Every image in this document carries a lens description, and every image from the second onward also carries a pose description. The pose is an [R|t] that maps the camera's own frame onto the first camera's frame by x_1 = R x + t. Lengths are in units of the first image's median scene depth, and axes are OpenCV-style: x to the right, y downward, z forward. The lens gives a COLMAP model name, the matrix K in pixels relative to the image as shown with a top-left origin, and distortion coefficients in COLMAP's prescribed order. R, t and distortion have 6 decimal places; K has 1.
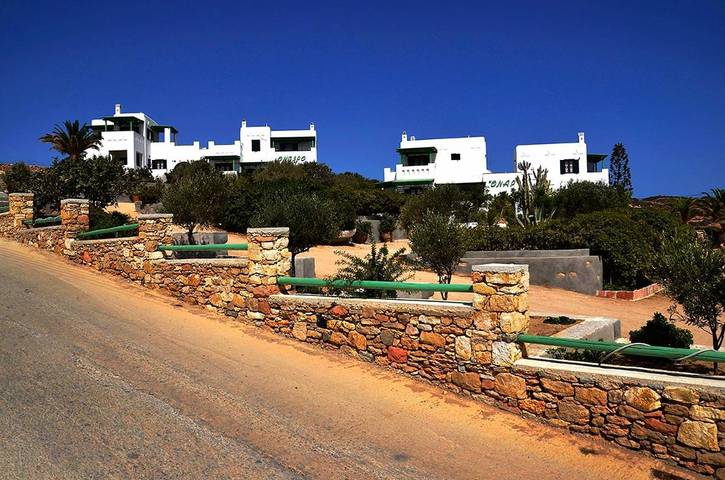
lens RADIAL K [[544.6, 0, 362.5], [0, 544.6, 240.0], [0, 0, 1]] dist [-0.112958, 0.084709]
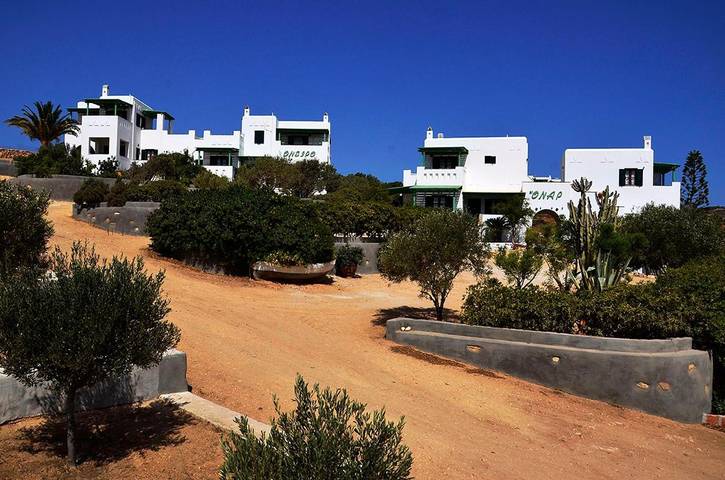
lens RADIAL K [[544.6, 0, 362.5], [0, 544.6, 240.0], [0, 0, 1]] dist [-0.112958, 0.084709]
pose [[0.996459, 0.047969, -0.069048, 0.040762], [-0.047174, 0.998801, 0.013101, -0.033043], [0.069594, -0.009797, 0.997527, 0.164118]]
